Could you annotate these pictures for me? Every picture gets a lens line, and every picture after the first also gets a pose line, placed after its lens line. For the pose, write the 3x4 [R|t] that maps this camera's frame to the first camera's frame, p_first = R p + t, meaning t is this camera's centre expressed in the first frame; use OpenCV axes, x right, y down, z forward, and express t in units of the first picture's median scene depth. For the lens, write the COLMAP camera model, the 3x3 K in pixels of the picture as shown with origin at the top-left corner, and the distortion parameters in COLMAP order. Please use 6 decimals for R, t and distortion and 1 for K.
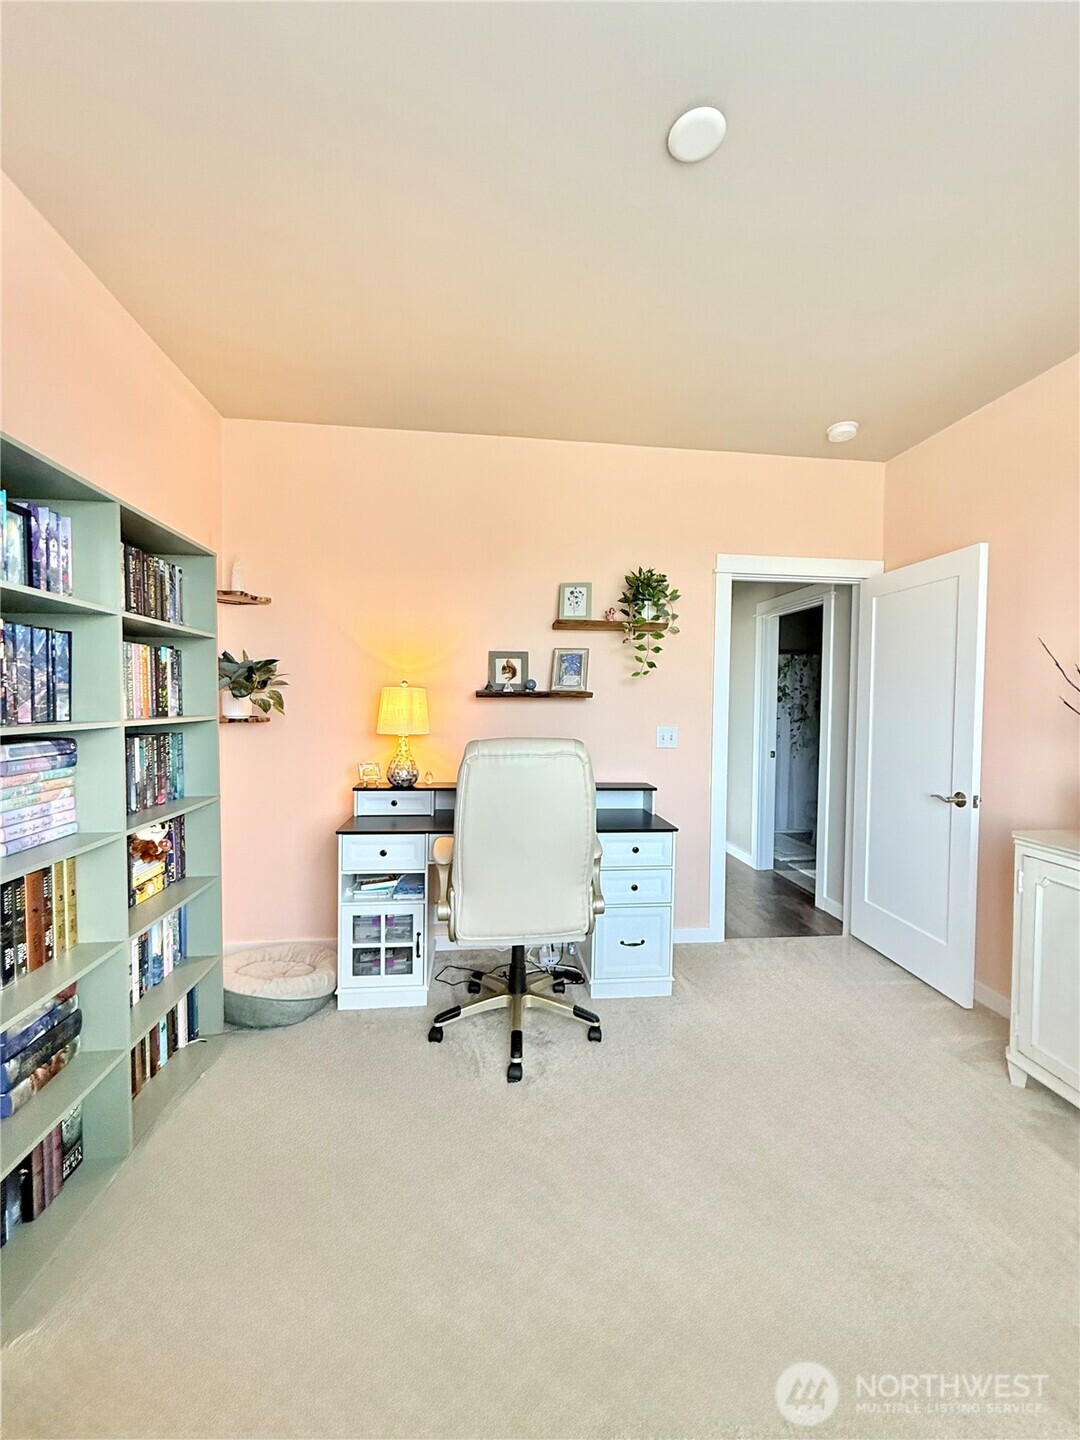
lens RADIAL K [[573.2, 0, 540.8], [0, 573.2, 714.5], [0, 0, 1]] dist [0.000187, 0.000217]
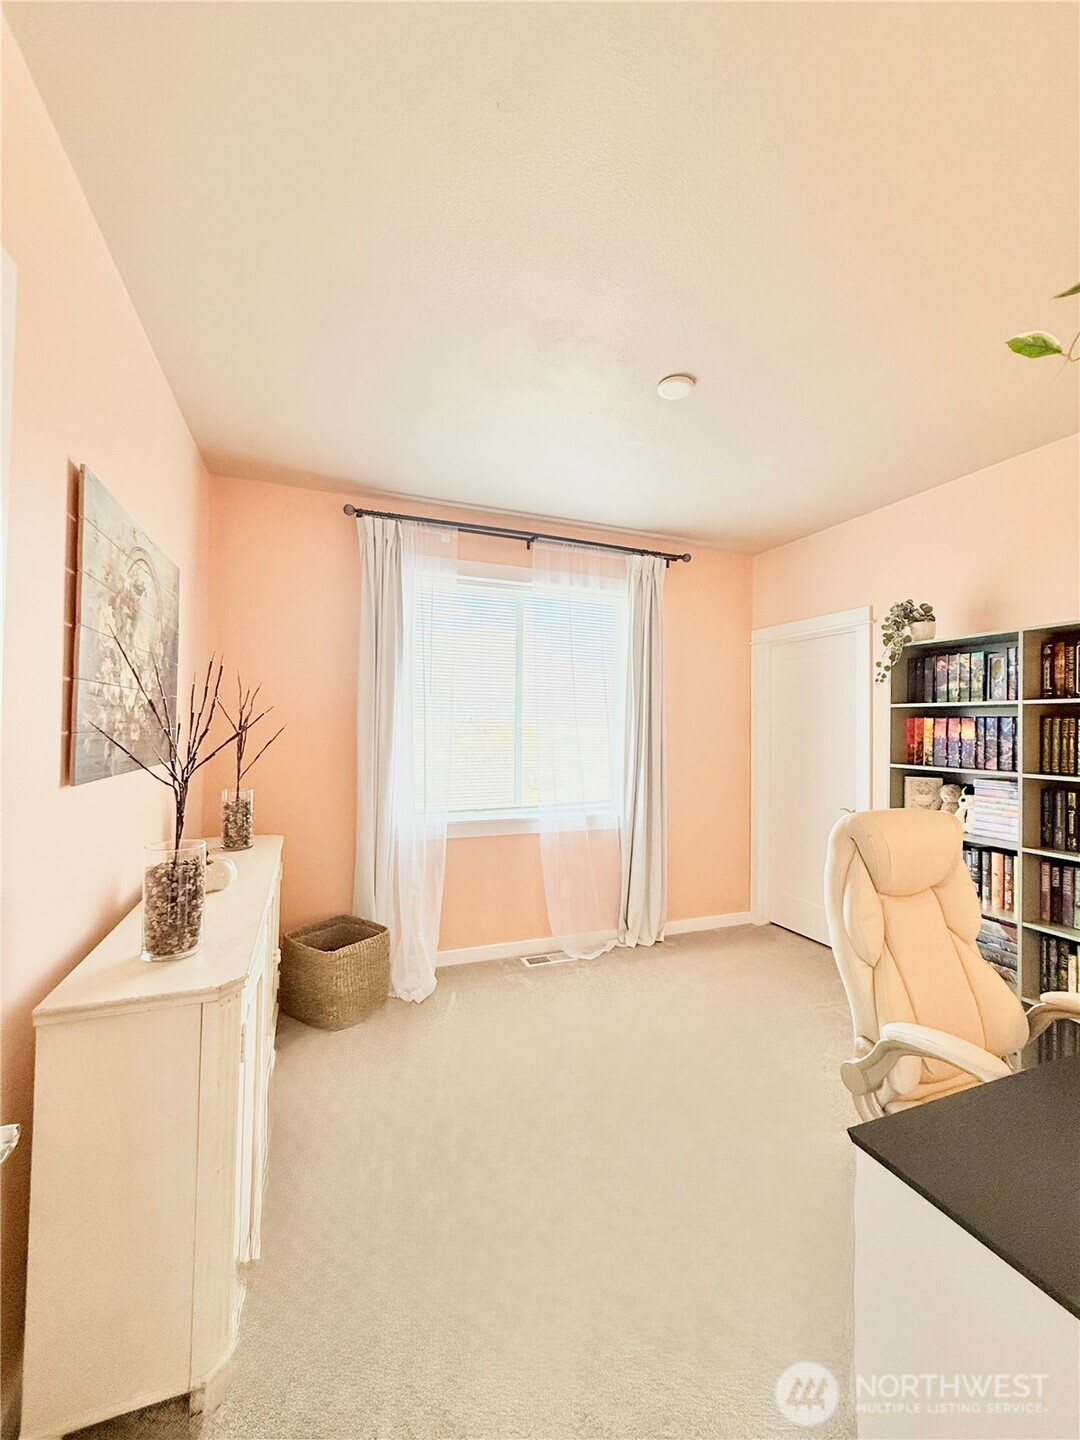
lens RADIAL K [[573.2, 0, 540.2], [0, 573.2, 716.0], [0, 0, 1]] dist [0.000187, 0.000217]
pose [[-0.967256, -0.031629, -0.251826, 0.554224], [-0.032515, 0.999471, -0.000642, -0.061642], [0.251713, 0.007567, -0.967772, 1.355274]]
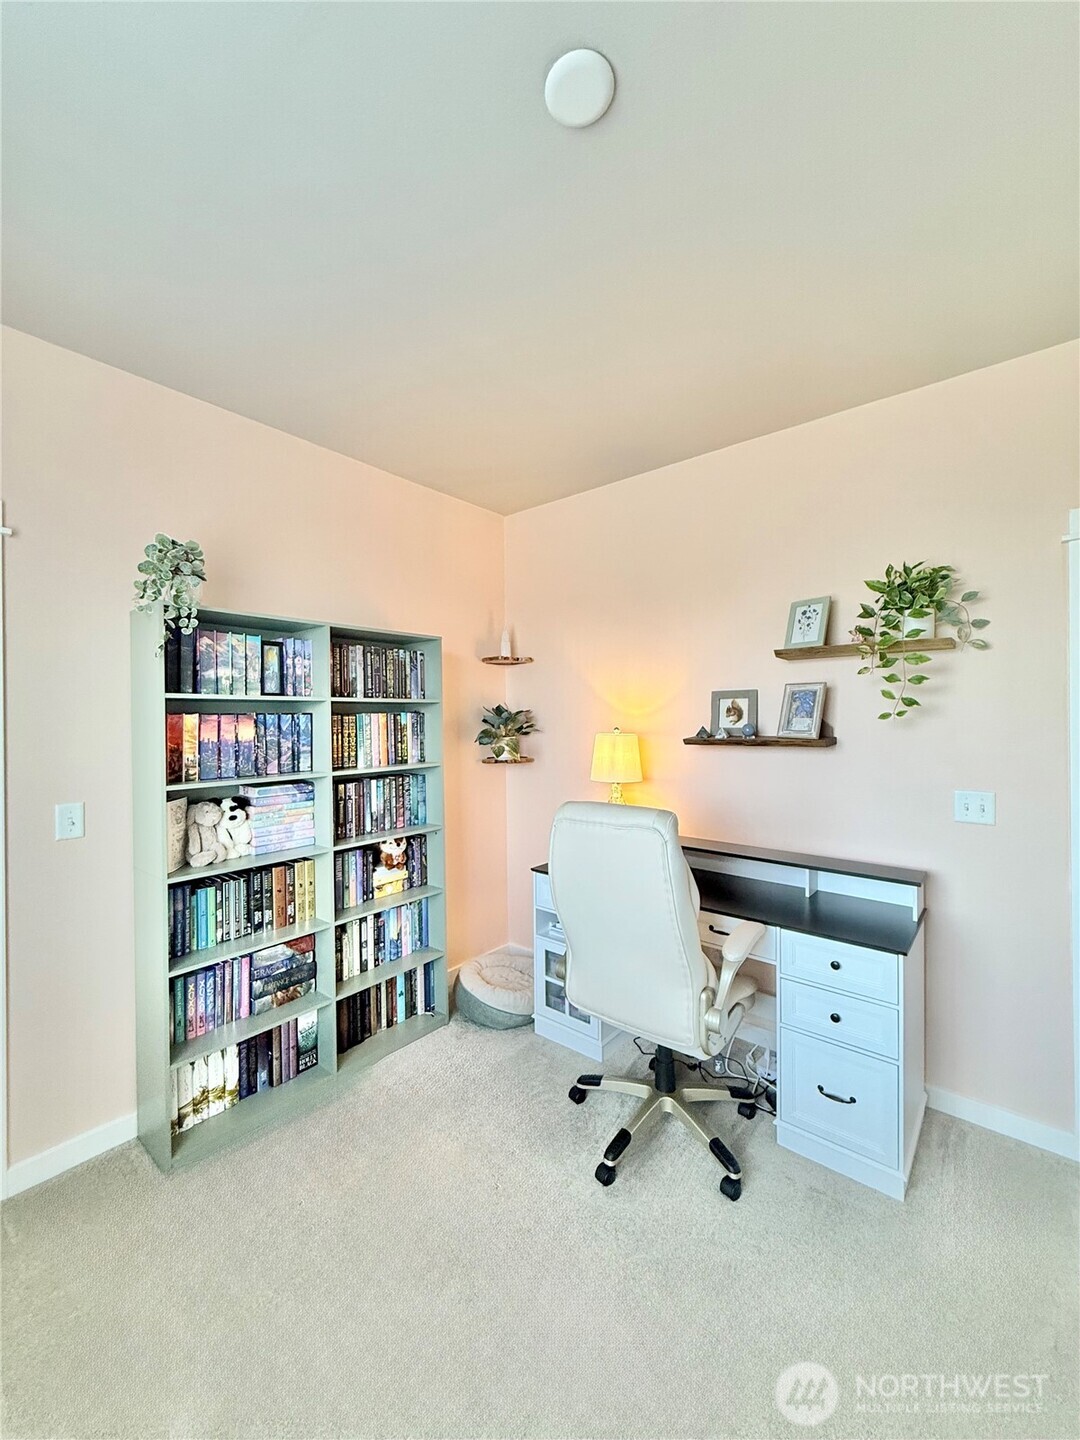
lens RADIAL K [[573.2, 0, 539.9], [0, 573.2, 714.9], [0, 0, 1]] dist [0.000187, 0.000217]
pose [[0.691267, -0.019276, -0.722343, 0.447963], [-0.000429, 0.999633, -0.027085, -0.060884], [0.722600, 0.019033, 0.691005, 0.233903]]
